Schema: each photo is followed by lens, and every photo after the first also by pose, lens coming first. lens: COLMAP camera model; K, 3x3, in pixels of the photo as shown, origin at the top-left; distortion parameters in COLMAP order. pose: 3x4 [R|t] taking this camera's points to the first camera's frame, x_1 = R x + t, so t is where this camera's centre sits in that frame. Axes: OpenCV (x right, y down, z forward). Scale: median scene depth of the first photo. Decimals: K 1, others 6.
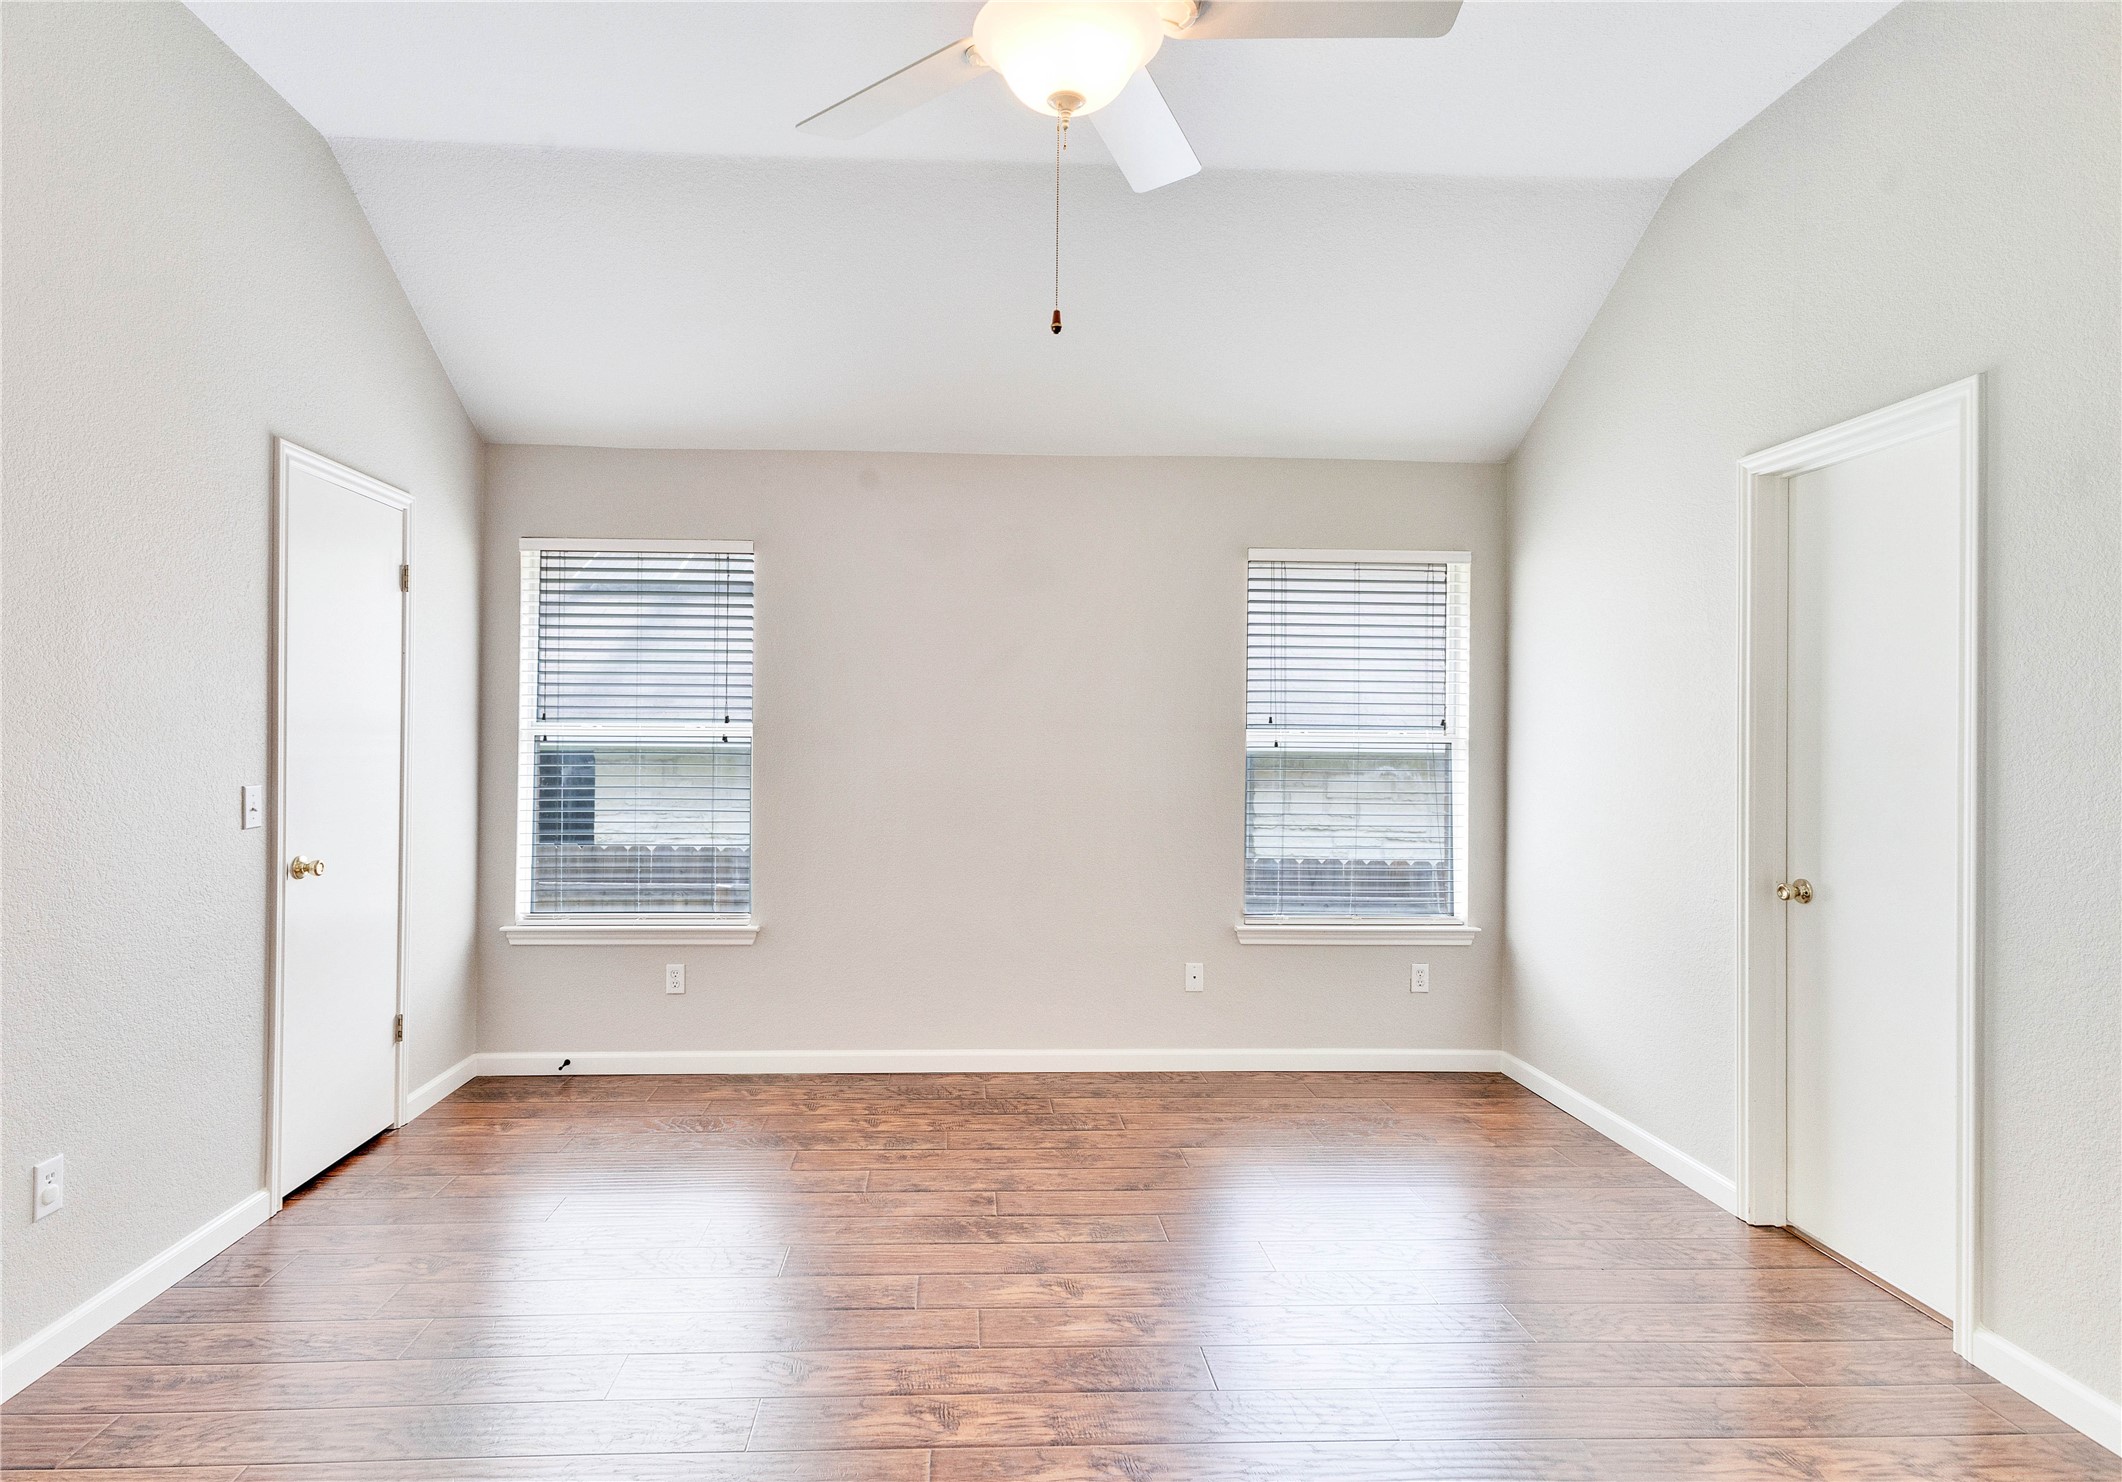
lens RADIAL K [[1100.5, 0, 1056.8], [0, 1100.5, 737.3], [0, 0, 1]] dist [0.000612, -0.000576]
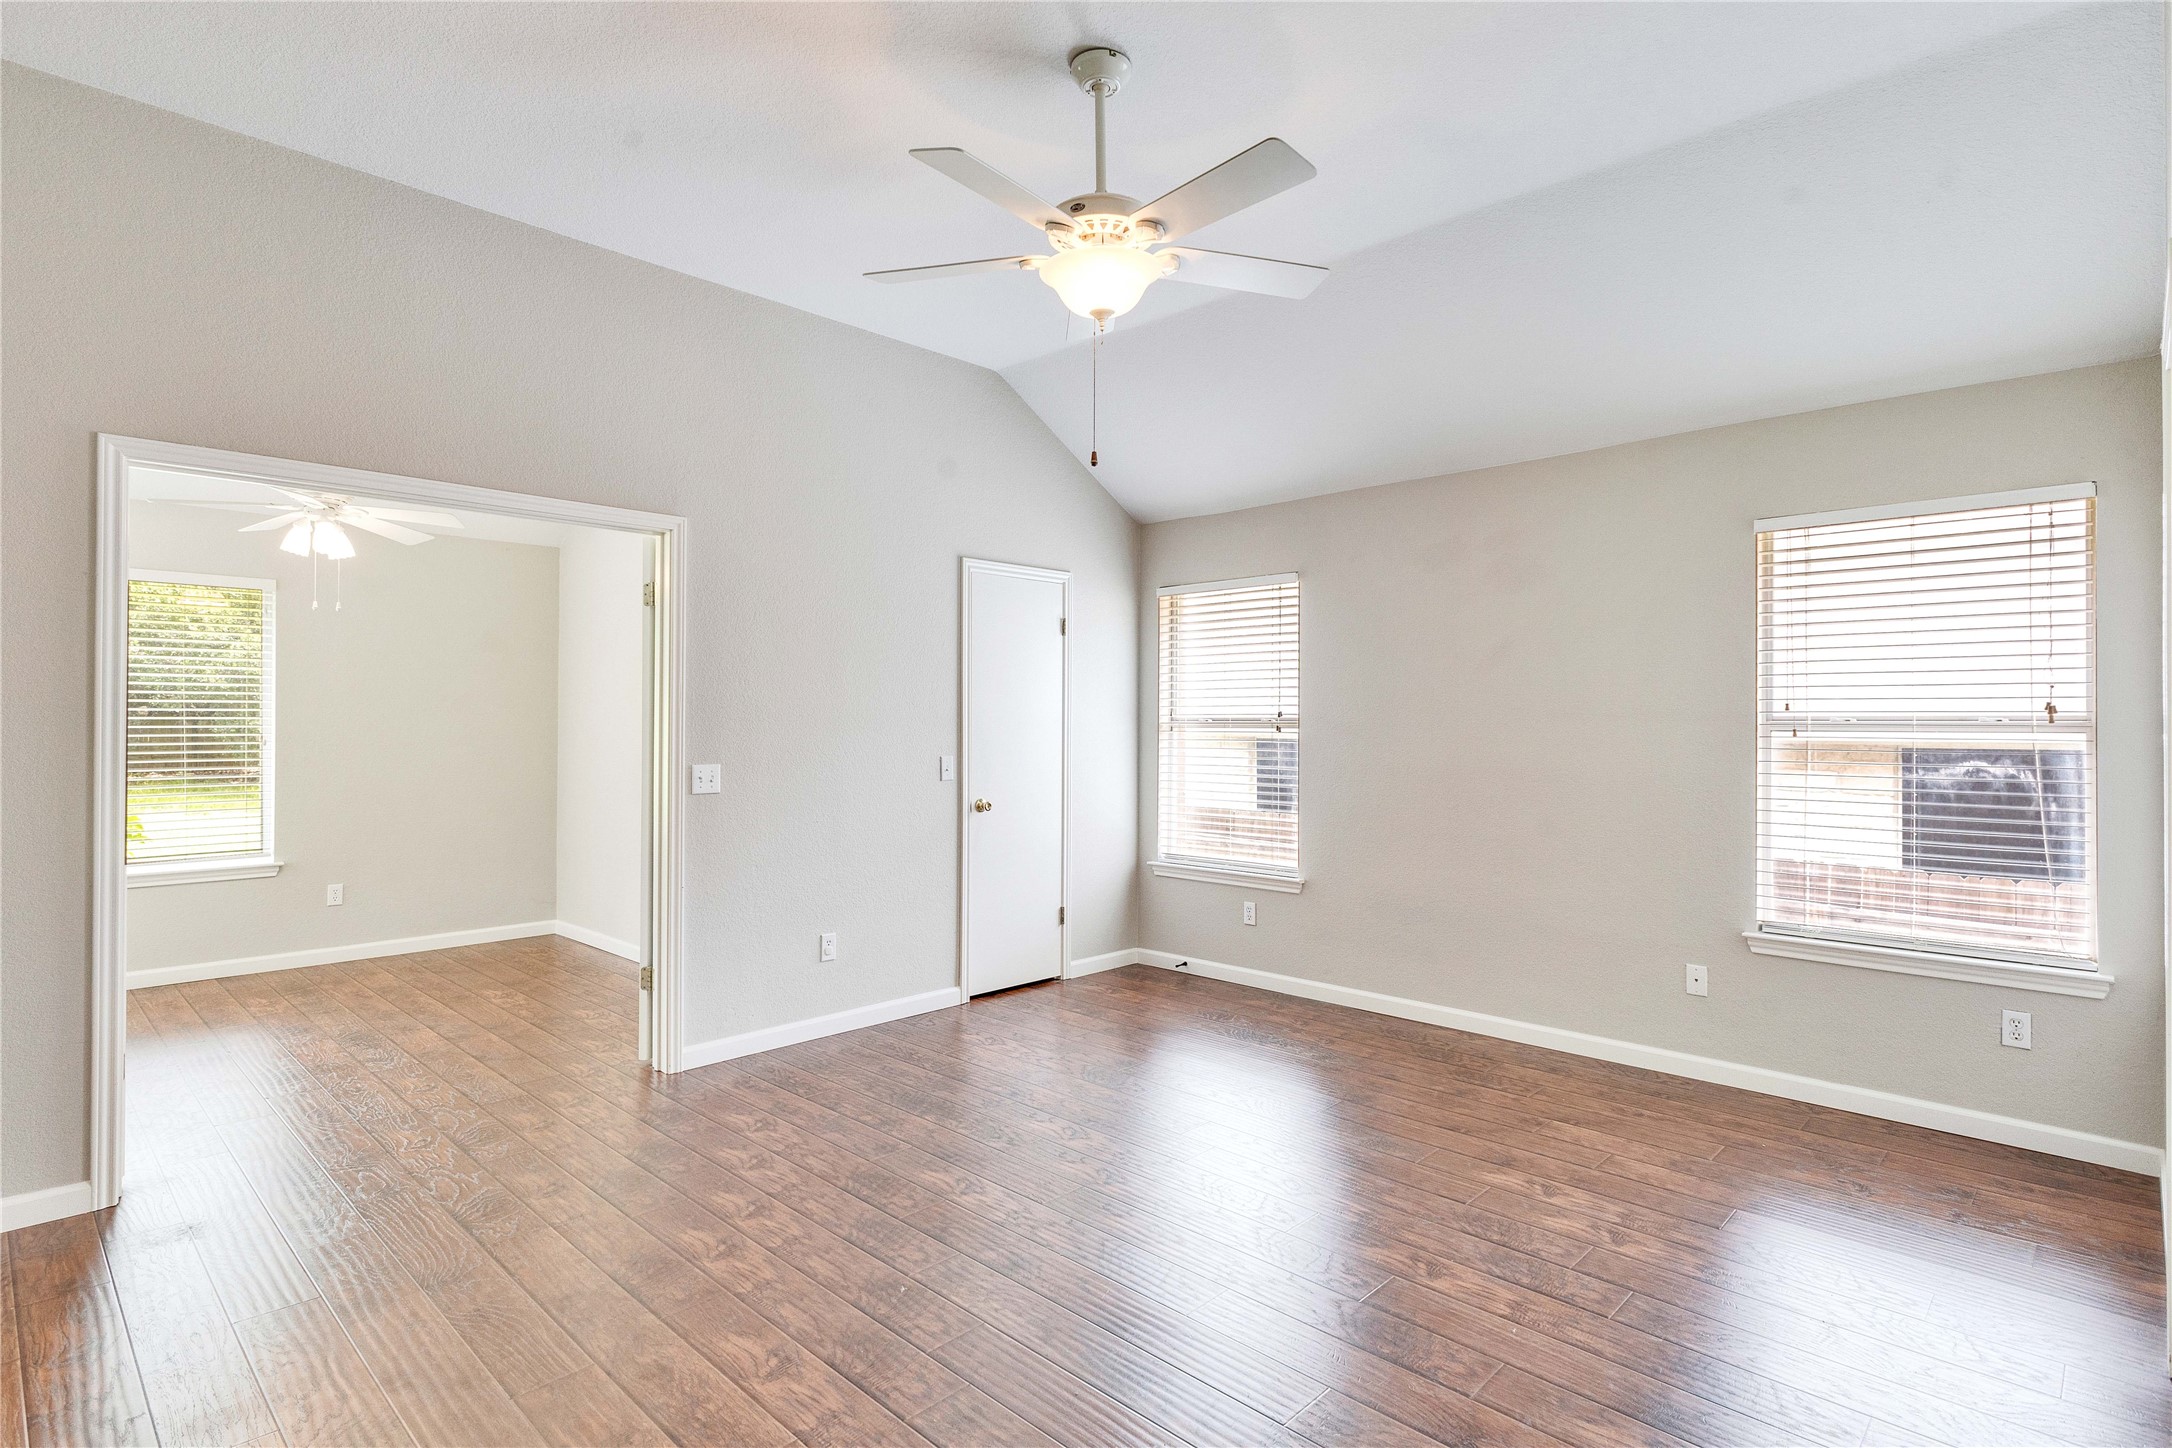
lens RADIAL K [[1078.0, 0, 1091.1], [0, 1078.0, 716.3], [0, 0, 1]] dist [-0.000535, -0.000711]
pose [[0.686643, -0.011639, -0.726901, 0.519105], [0.003602, 0.999914, -0.012608, 0.001248], [0.726986, 0.006039, 0.686626, -0.019117]]
